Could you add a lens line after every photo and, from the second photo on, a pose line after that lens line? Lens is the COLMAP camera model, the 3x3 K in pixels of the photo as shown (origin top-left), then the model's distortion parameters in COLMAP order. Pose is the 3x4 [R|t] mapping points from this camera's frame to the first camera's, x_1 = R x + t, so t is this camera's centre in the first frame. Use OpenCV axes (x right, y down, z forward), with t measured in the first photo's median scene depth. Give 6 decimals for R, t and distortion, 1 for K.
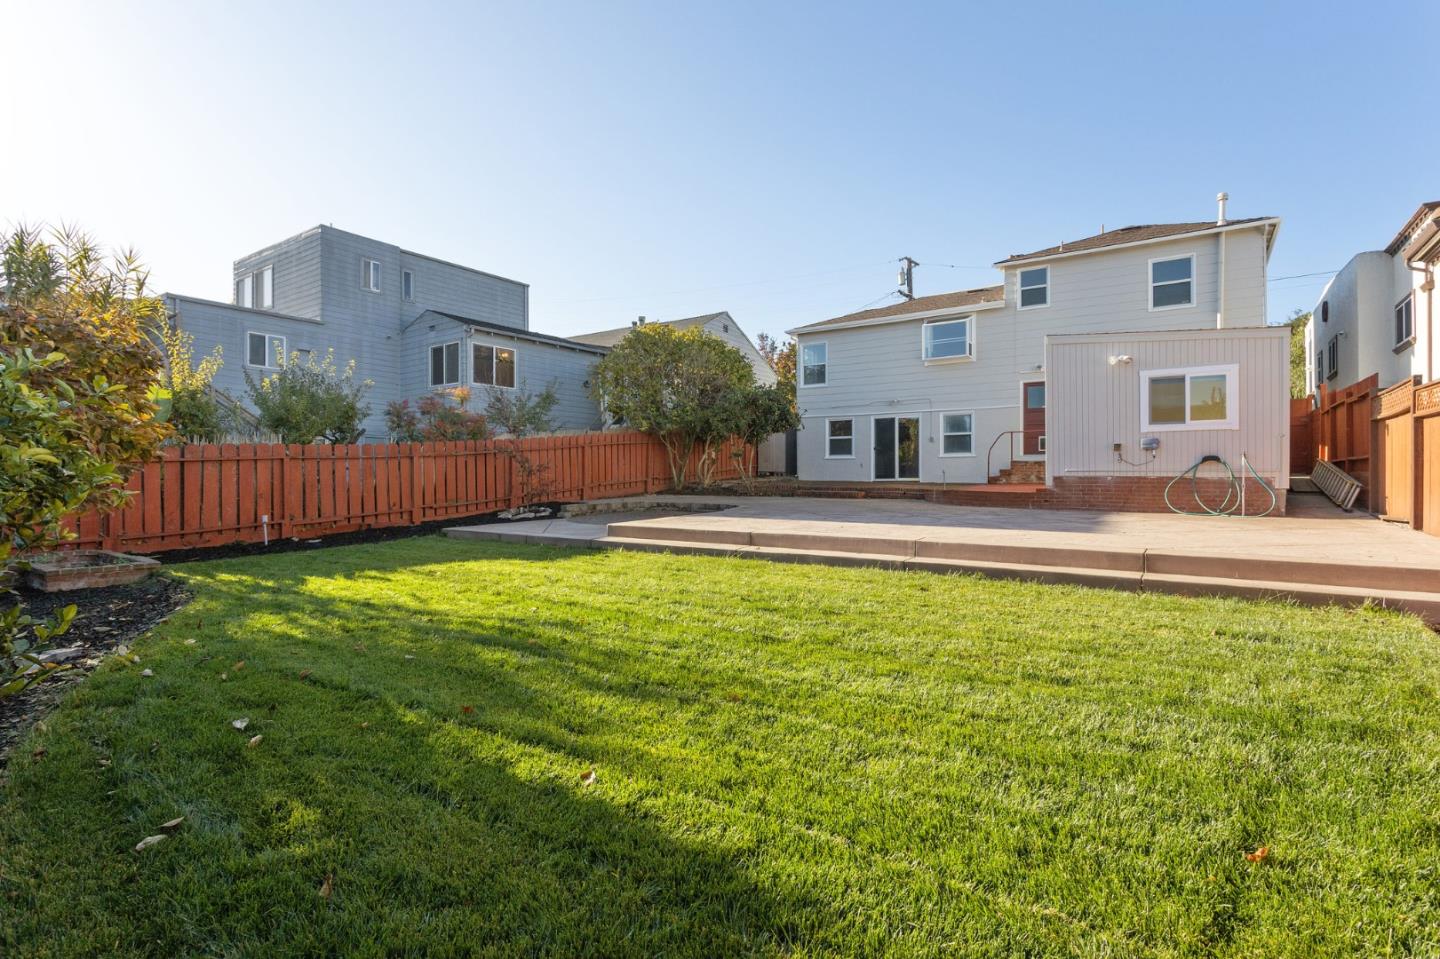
lens RADIAL K [[676.5, 0, 734.2], [0, 676.5, 470.3], [0, 0, 1]] dist [0.002690, 0.002410]
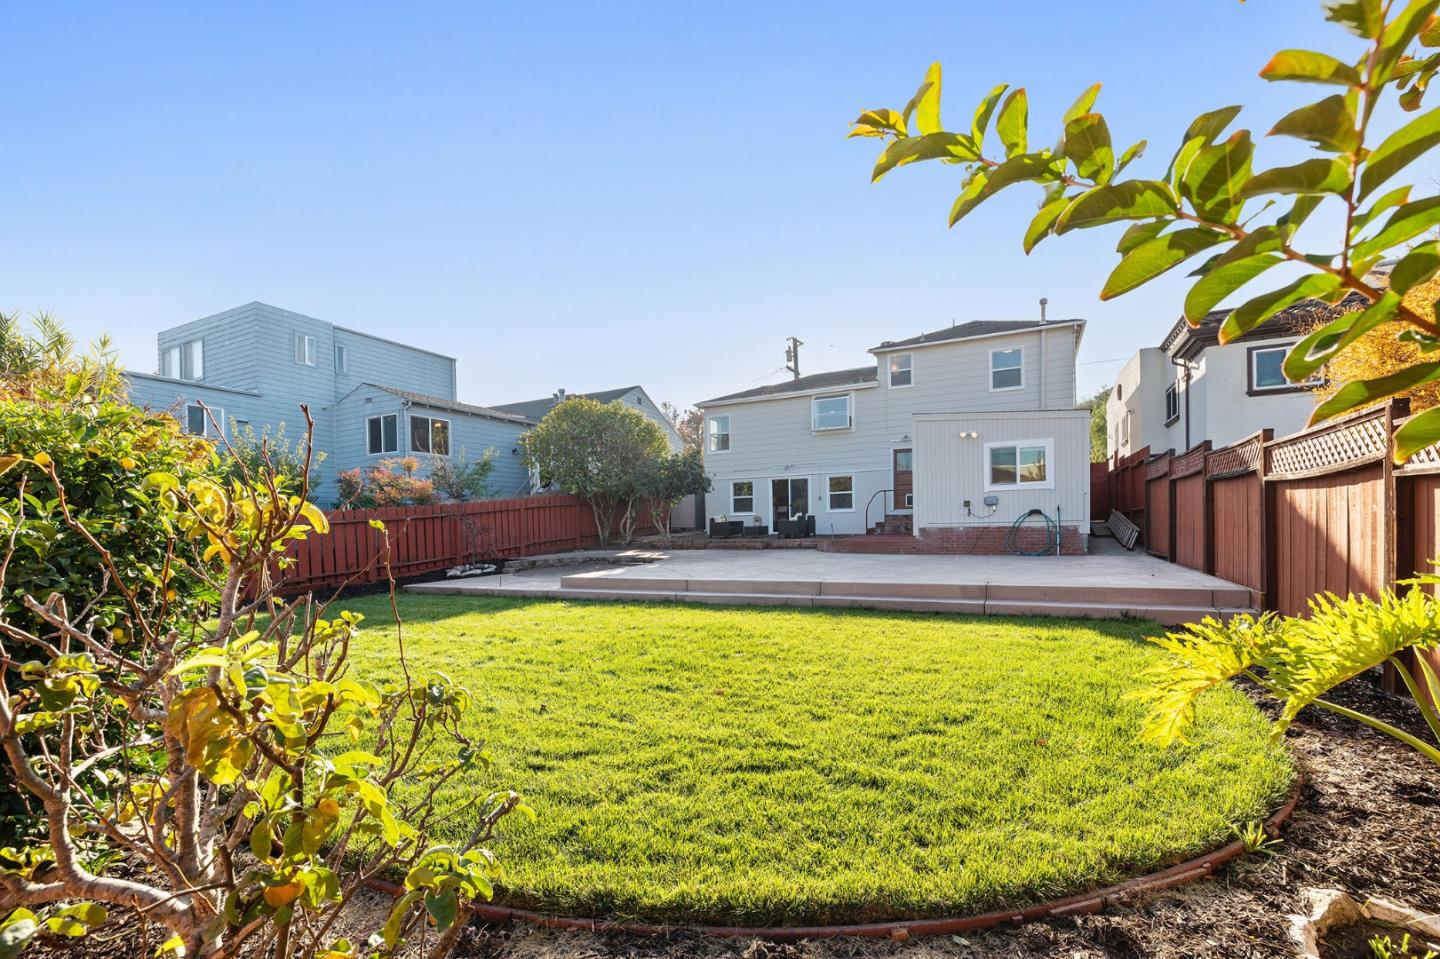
lens RADIAL K [[613.8, 0, 724.5], [0, 613.8, 543.4], [0, 0, 1]] dist [0.006561, -0.000485]
pose [[0.989968, -0.023353, 0.139348, -0.029204], [0.019204, 0.999333, 0.031047, -0.003097], [-0.139980, -0.028060, 0.989757, -0.049211]]
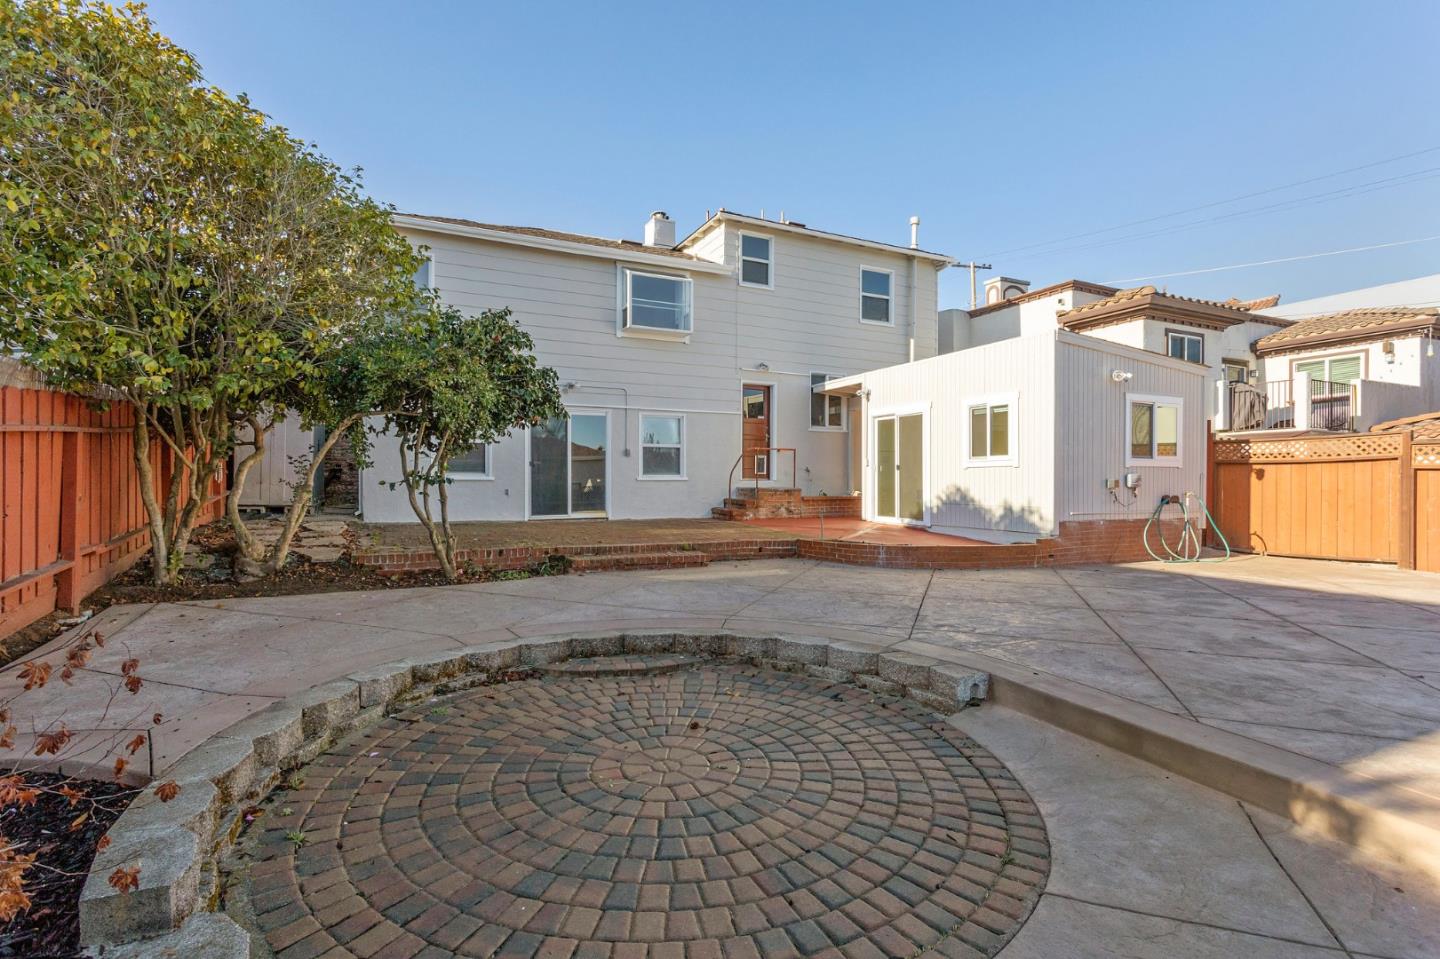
lens RADIAL K [[676.5, 0, 709.5], [0, 676.5, 479.8], [0, 0, 1]] dist [0.002690, 0.002410]
pose [[0.497490, -0.000700, 0.867469, -0.270486], [-0.008792, 0.999944, 0.005849, -0.028627], [-0.867425, -0.010537, 0.497456, 0.726883]]
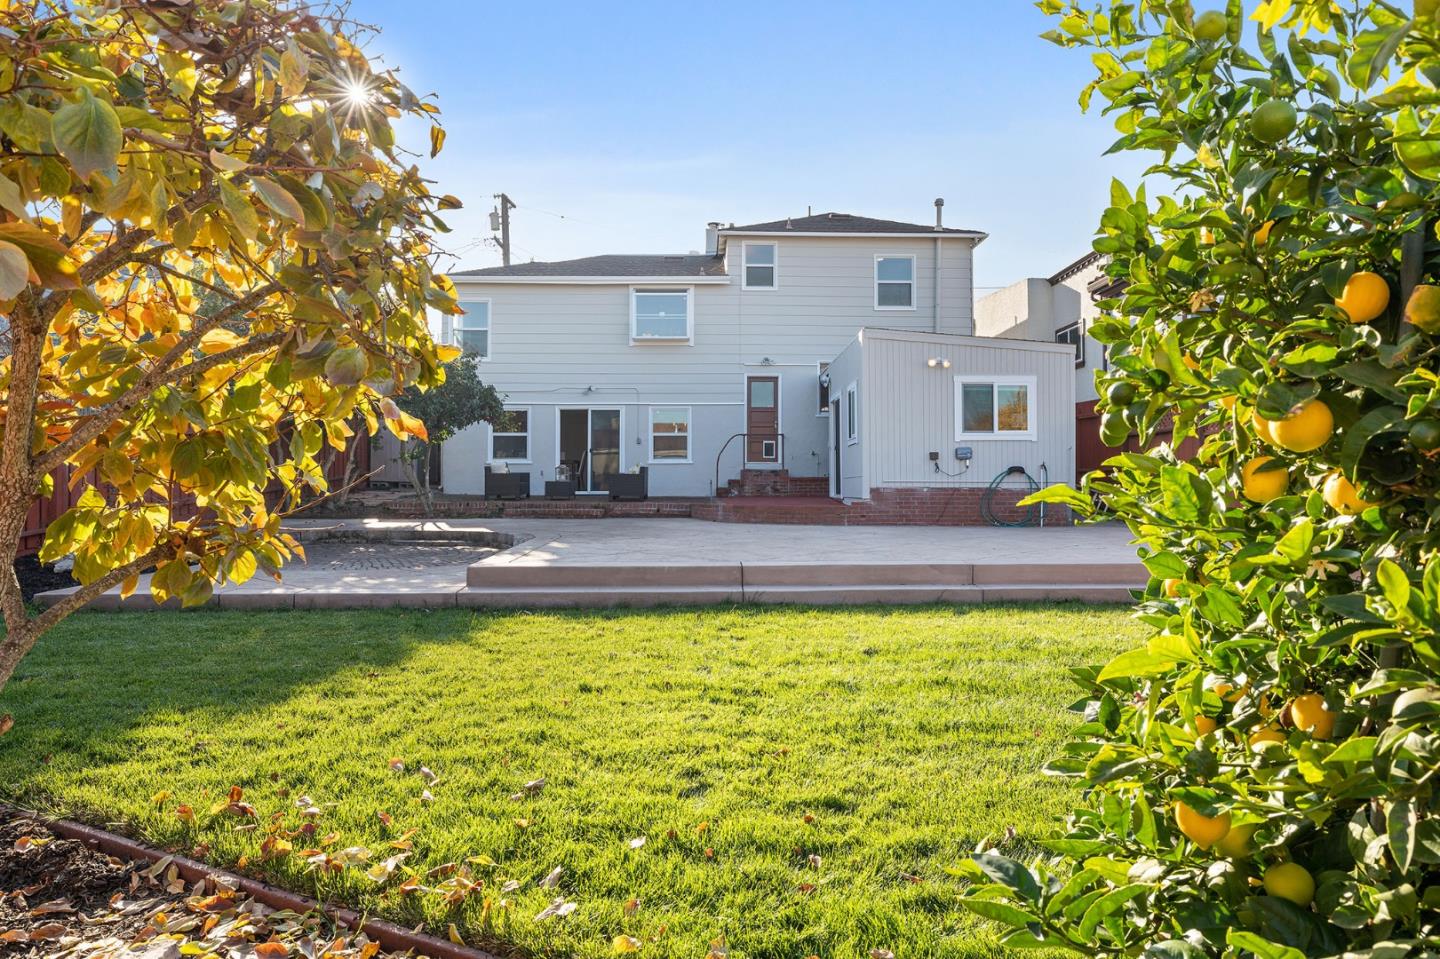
lens RADIAL K [[896.8, 0, 707.9], [0, 896.8, 484.5], [0, 0, 1]] dist [0.002704, 0.010535]
pose [[0.820604, 0.000253, 0.571498, -0.279656], [-0.003211, 0.999986, 0.004169, 0.000533], [-0.571489, -0.005256, 0.820593, 0.121493]]
